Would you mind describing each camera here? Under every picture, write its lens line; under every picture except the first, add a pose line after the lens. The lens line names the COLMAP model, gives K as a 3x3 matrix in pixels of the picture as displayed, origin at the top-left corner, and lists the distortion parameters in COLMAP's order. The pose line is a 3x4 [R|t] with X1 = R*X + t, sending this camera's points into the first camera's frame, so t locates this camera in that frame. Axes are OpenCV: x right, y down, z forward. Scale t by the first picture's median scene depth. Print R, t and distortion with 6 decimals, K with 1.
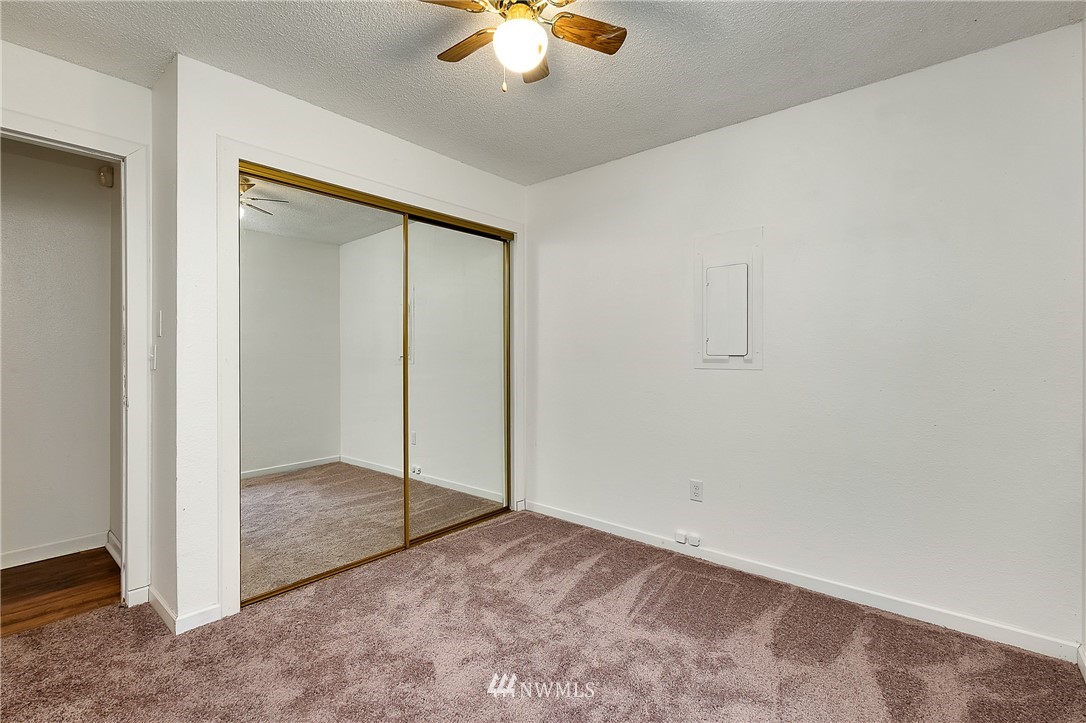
lens RADIAL K [[475.5, 0, 544.9], [0, 475.5, 359.8], [0, 0, 1]] dist [-0.002934, 0.000935]
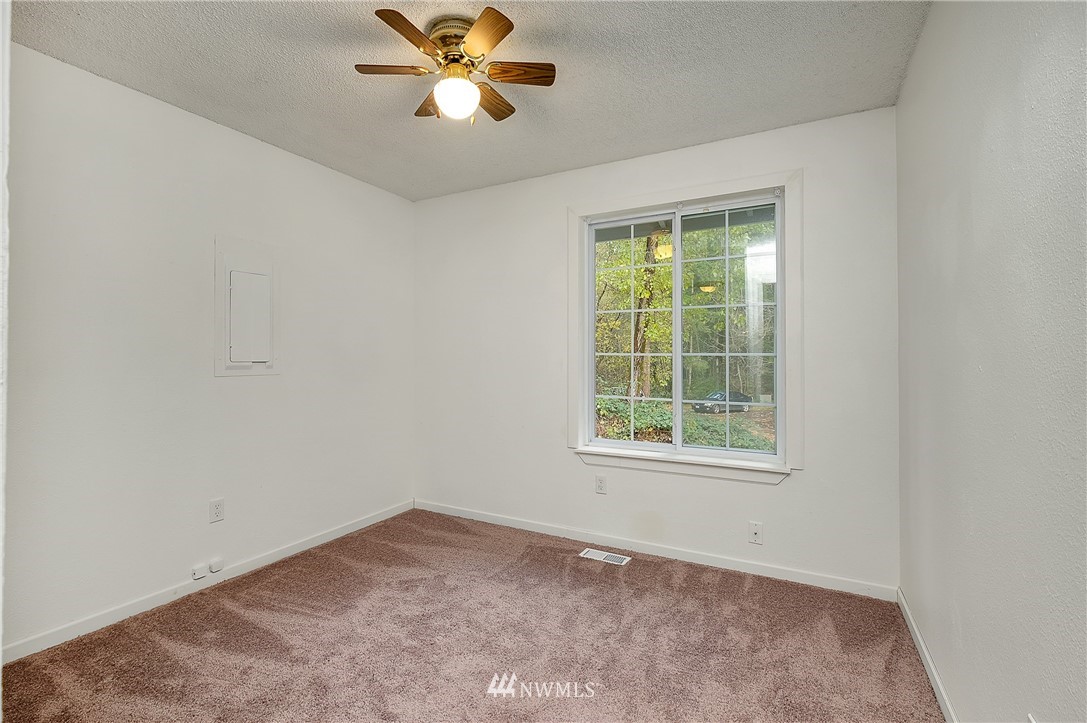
lens RADIAL K [[475.9, 0, 542.2], [0, 475.9, 355.4], [0, 0, 1]] dist [-0.002934, 0.000935]
pose [[-0.167980, -0.008302, 0.985755, -0.735128], [0.006492, 0.999934, 0.009528, -0.029202], [-0.985769, 0.008000, -0.167915, 0.574592]]
